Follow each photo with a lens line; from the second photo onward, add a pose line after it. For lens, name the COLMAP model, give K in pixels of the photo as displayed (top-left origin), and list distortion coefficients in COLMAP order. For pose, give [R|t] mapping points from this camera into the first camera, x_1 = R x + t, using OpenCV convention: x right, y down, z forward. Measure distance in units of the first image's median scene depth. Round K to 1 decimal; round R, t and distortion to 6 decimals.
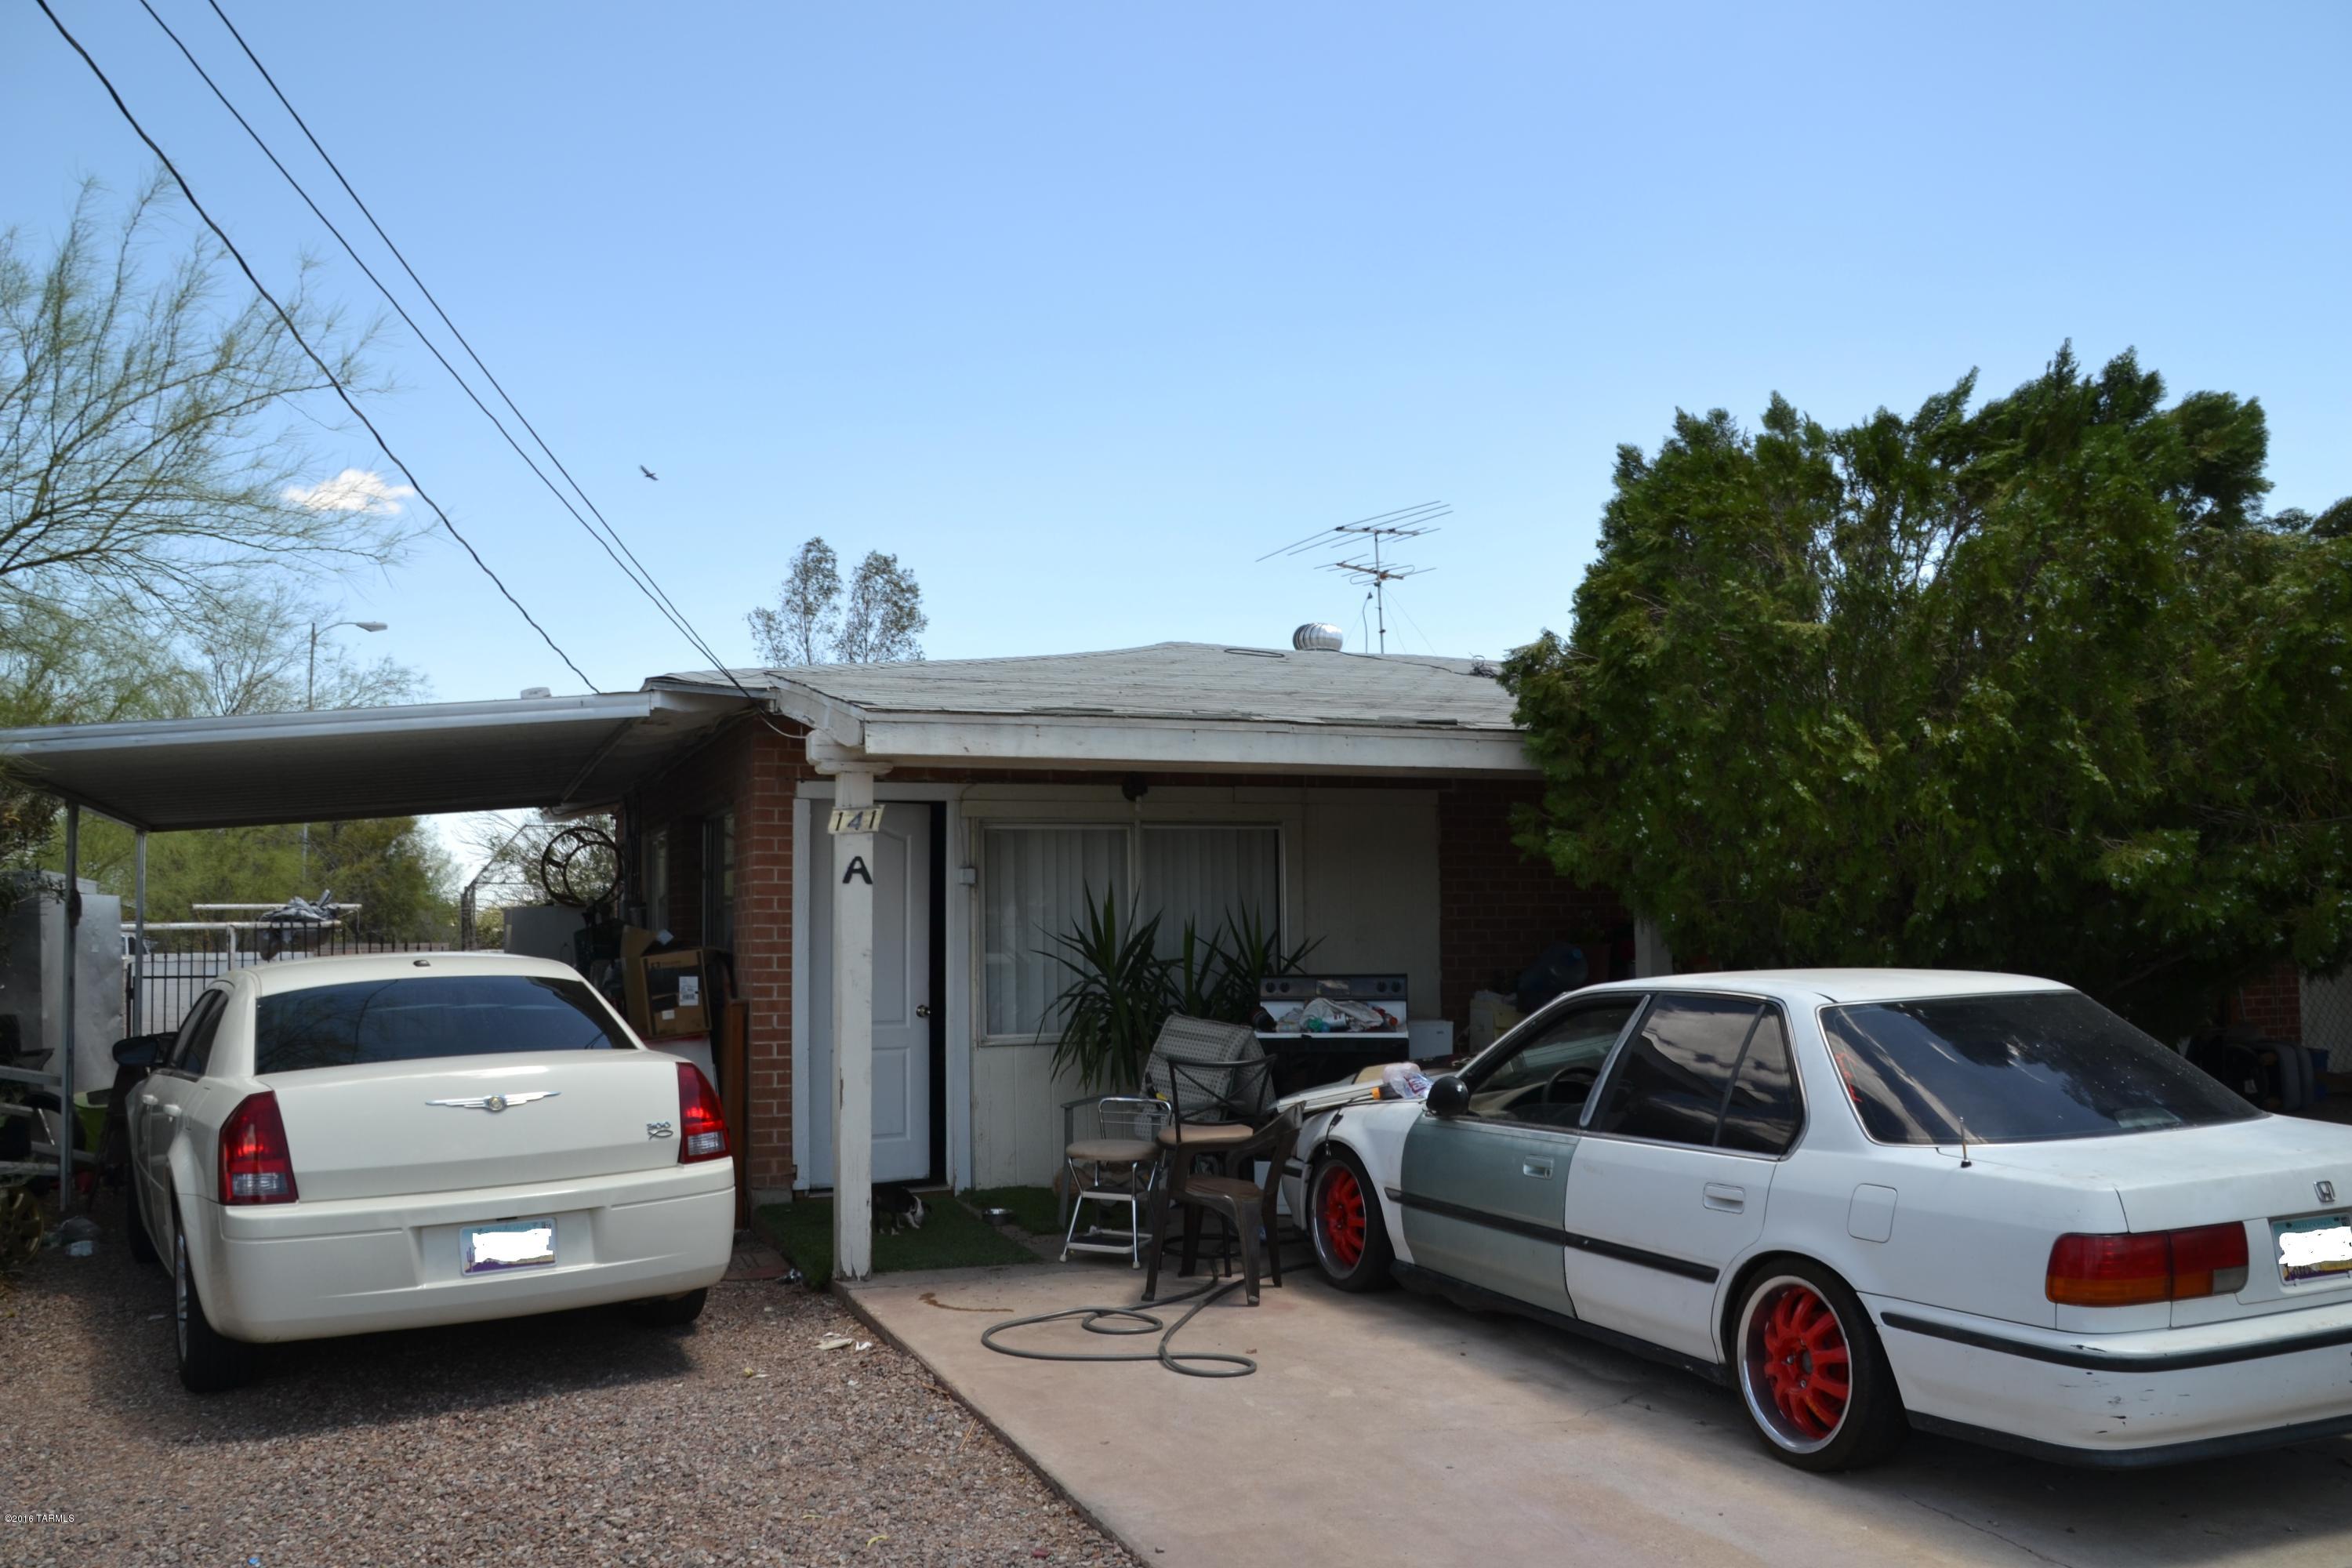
lens RADIAL K [[1892.0, 0, 1175.4], [0, 1892.0, 805.1], [0, 0, 1]] dist [-0.166015, 0.120572]
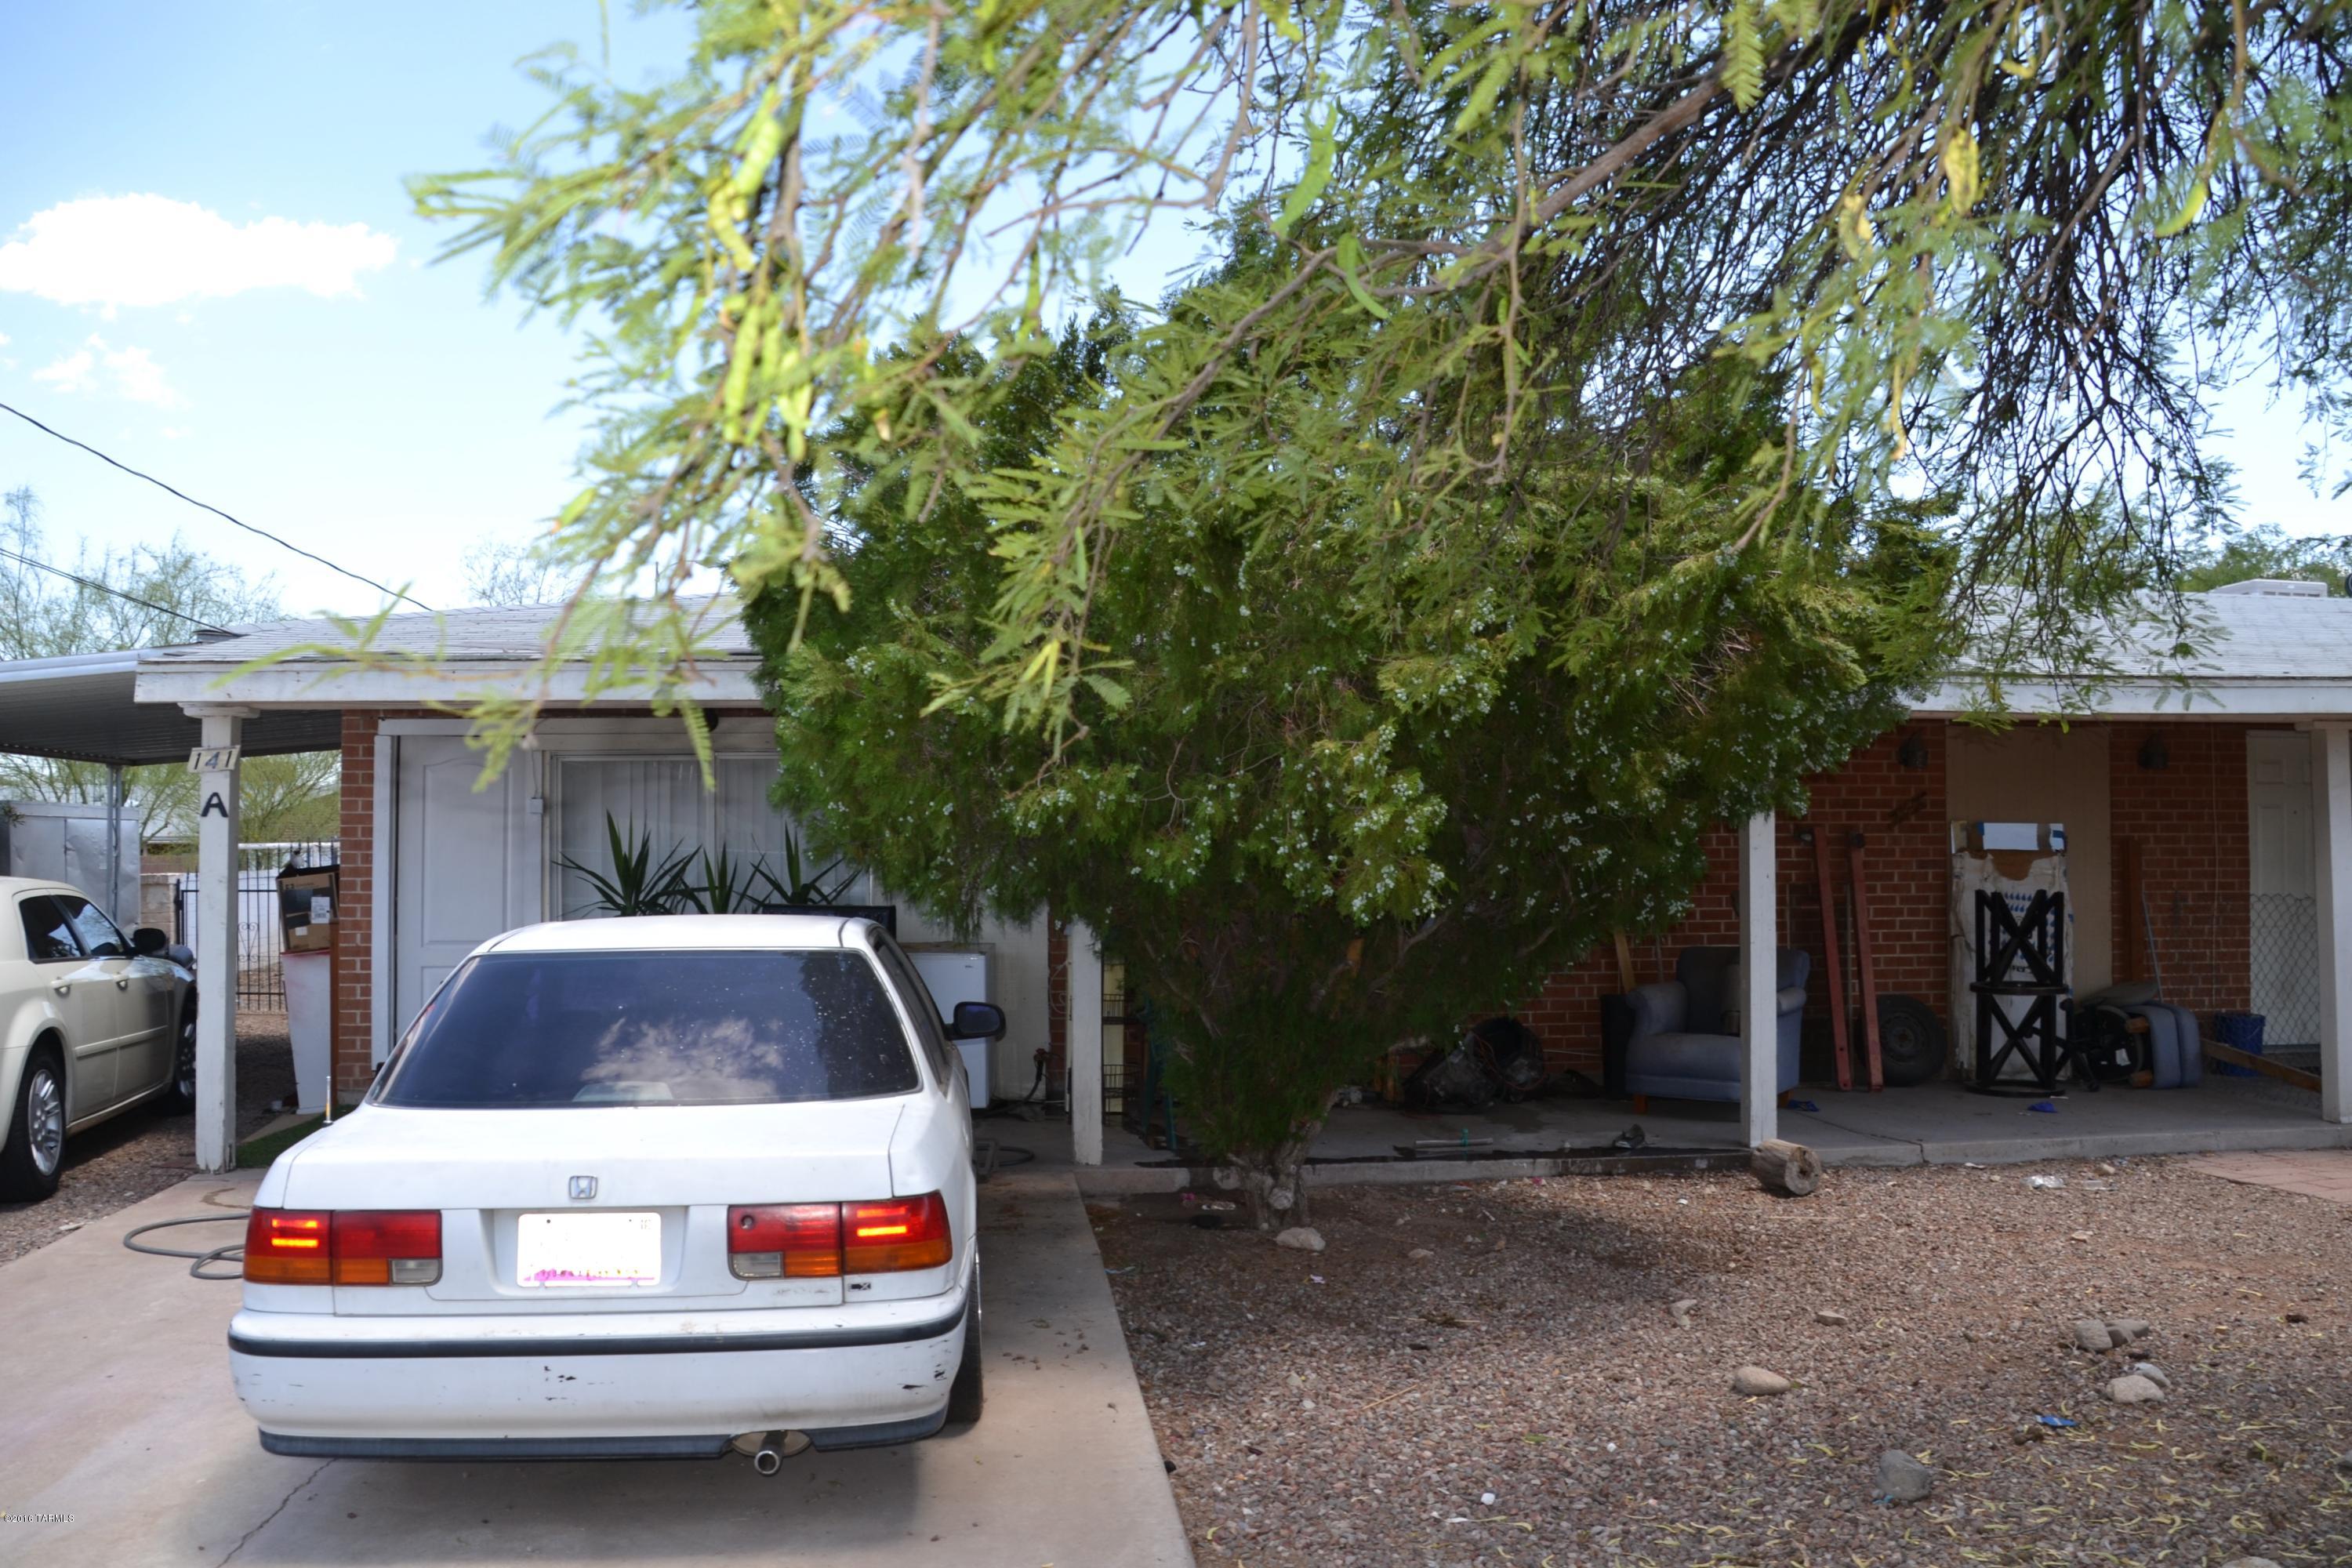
lens RADIAL K [[1892.0, 0, 1136.0], [0, 1892.0, 807.7], [0, 0, 1]] dist [-0.166015, 0.120572]
pose [[0.959924, -0.001706, -0.280255, 0.649616], [0.015187, 0.998829, 0.045939, -0.004907], [0.279848, -0.048354, 0.958826, 0.120064]]
